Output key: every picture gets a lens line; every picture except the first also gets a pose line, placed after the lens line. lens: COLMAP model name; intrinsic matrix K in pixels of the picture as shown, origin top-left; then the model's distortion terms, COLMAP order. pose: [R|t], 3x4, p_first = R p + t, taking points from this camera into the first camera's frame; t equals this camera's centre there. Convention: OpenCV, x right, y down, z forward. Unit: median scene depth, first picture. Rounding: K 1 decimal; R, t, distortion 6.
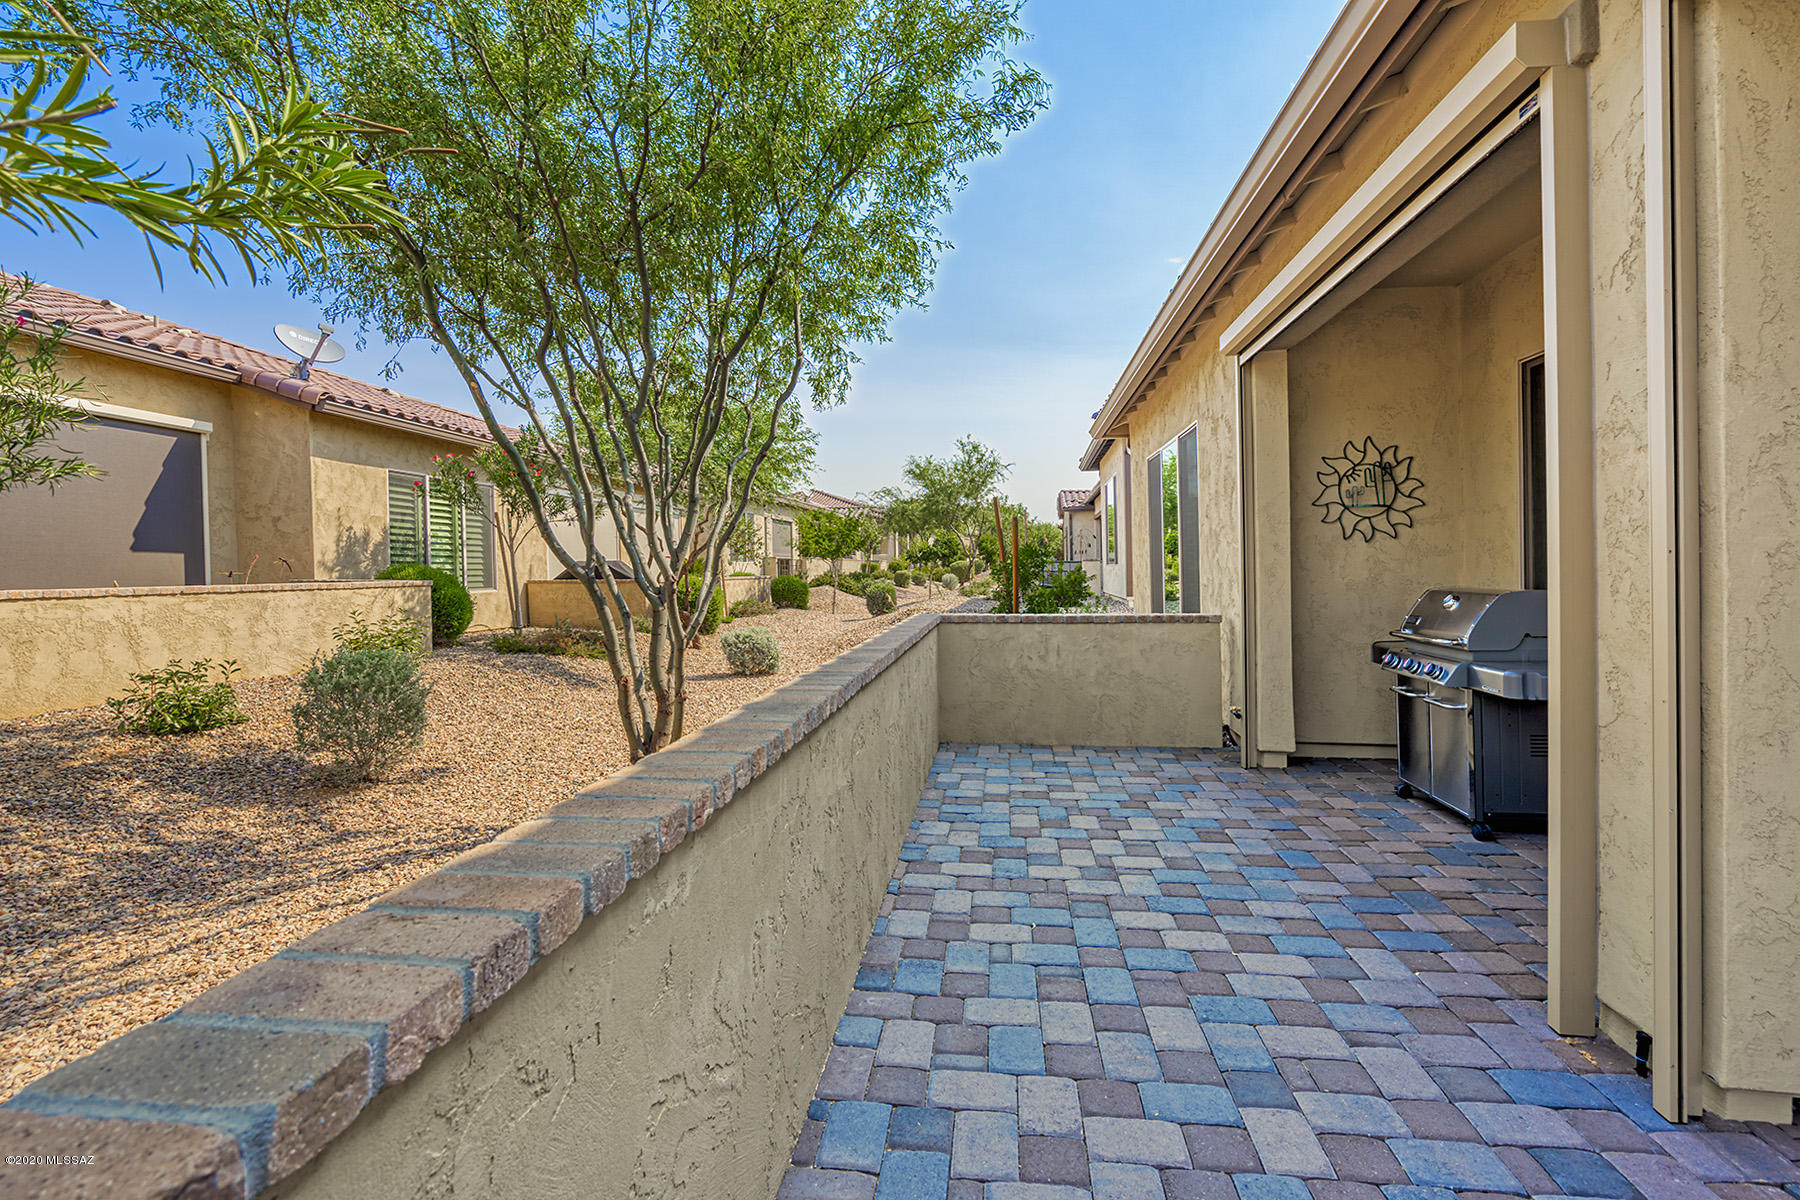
lens RADIAL K [[814.9, 0, 887.5], [0, 814.9, 566.4], [0, 0, 1]] dist [-0.003574, 0.000464]
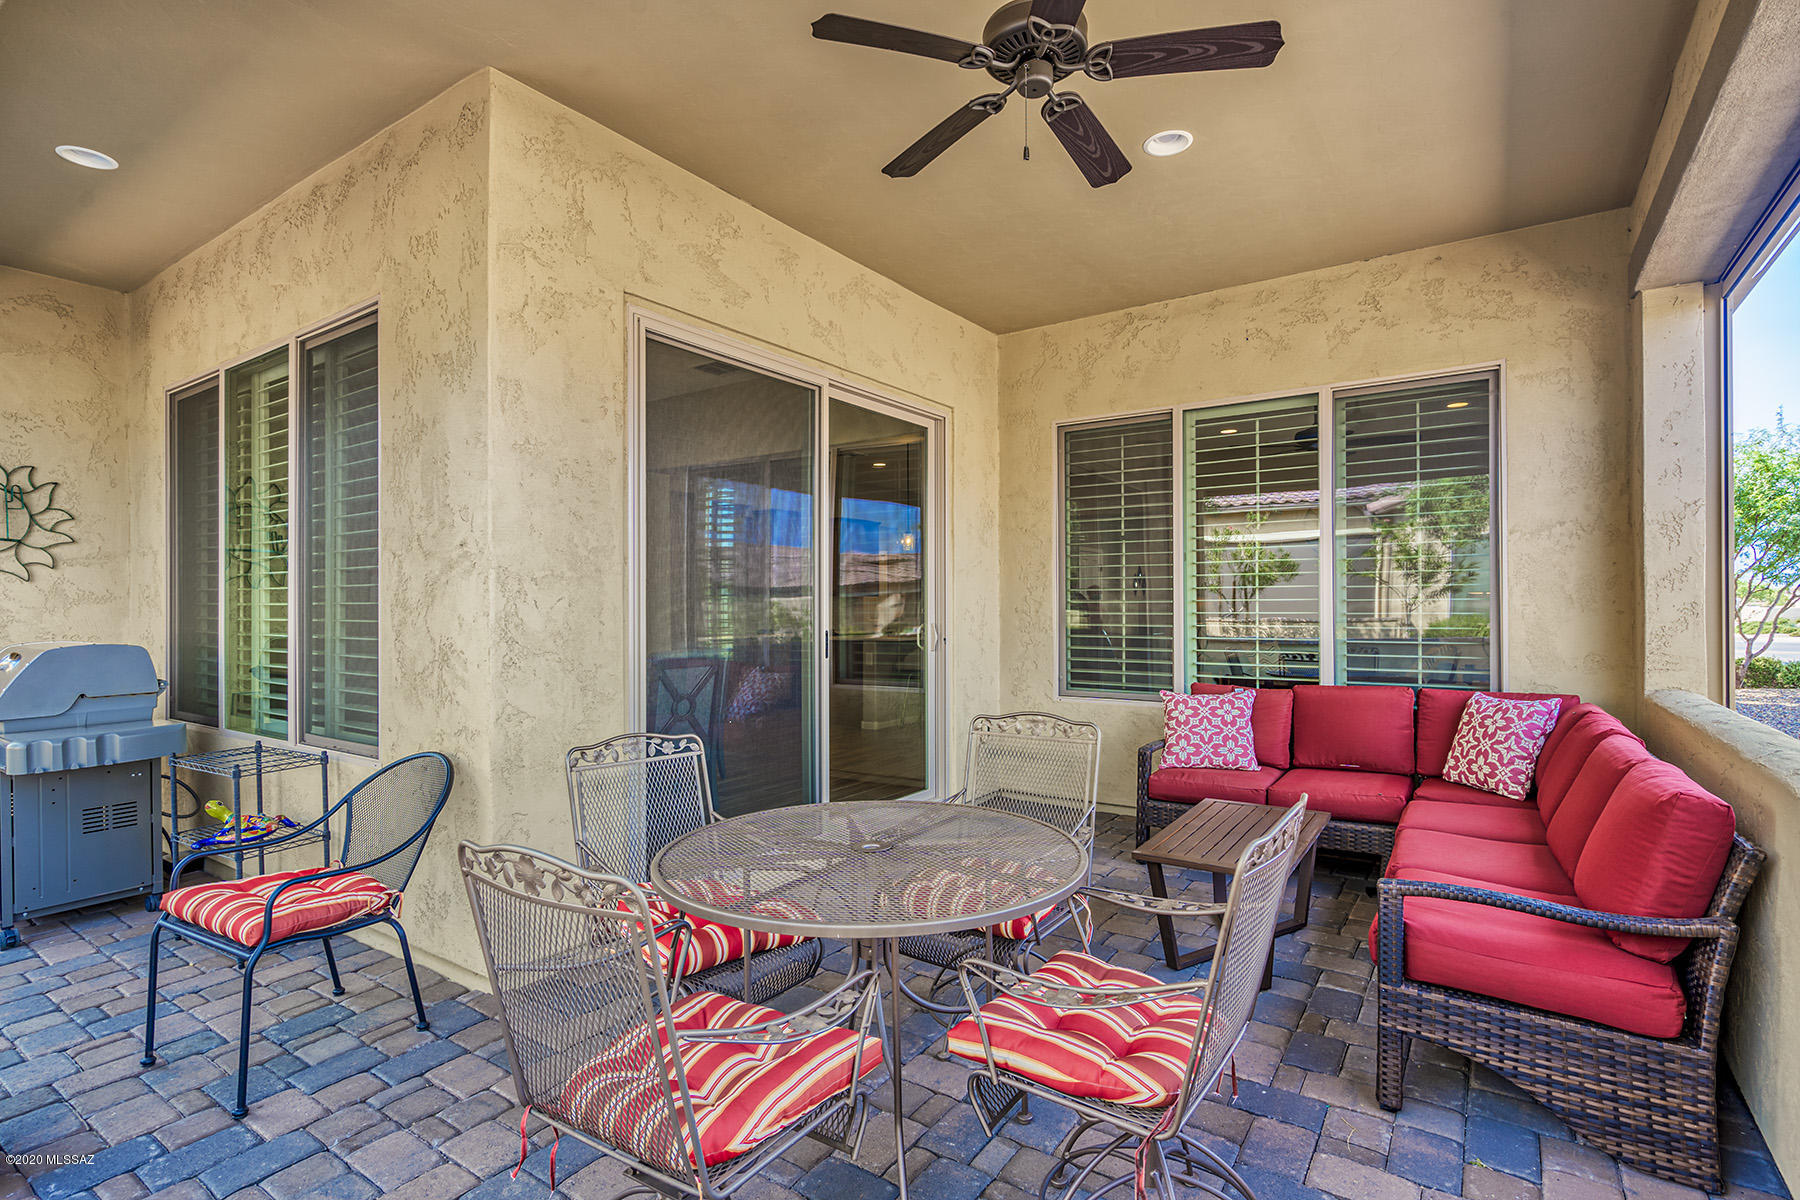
lens RADIAL K [[898.6, 0, 892.0], [0, 898.6, 574.9], [0, 0, 1]] dist [0.000025, 0.001487]
pose [[0.459245, 0.032971, 0.887697, 0.266446], [0.001066, 0.999290, -0.037668, -0.007611], [-0.888309, 0.018245, 0.458884, -0.192806]]
